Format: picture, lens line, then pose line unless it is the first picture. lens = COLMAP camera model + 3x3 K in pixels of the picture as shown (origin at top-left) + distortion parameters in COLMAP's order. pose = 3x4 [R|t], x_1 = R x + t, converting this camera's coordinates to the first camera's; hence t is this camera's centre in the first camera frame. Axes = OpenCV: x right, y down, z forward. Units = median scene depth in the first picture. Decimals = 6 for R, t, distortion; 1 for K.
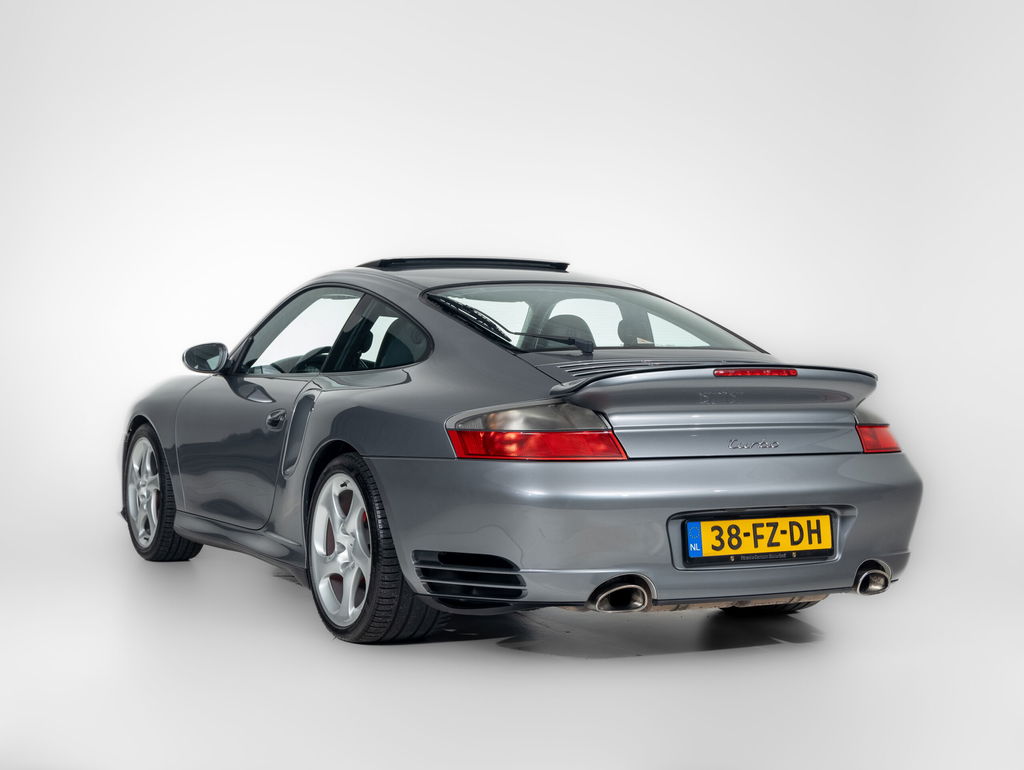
lens RADIAL K [[1144.0, 0, 512.0], [0, 1144.0, 386.7], [0, 0, 1]] dist [-0.003605, 0.000000]
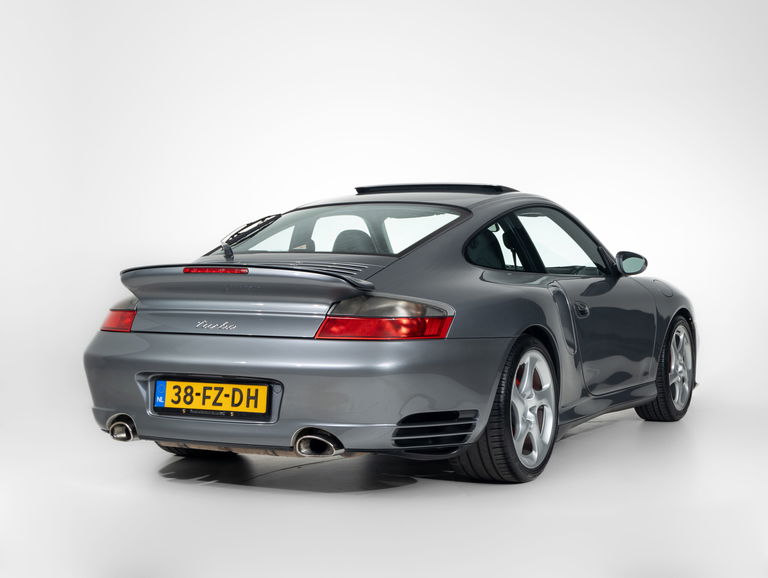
lens RADIAL K [[880.1, 0, 384.0], [0, 880.1, 286.6], [0, 0, 1]] dist [-0.022477, 0.000000]
pose [[0.854306, 0.030504, -0.518874, 0.894990], [-0.029586, 0.999512, 0.010048, -0.009686], [0.518927, 0.006767, 0.854792, 0.250297]]
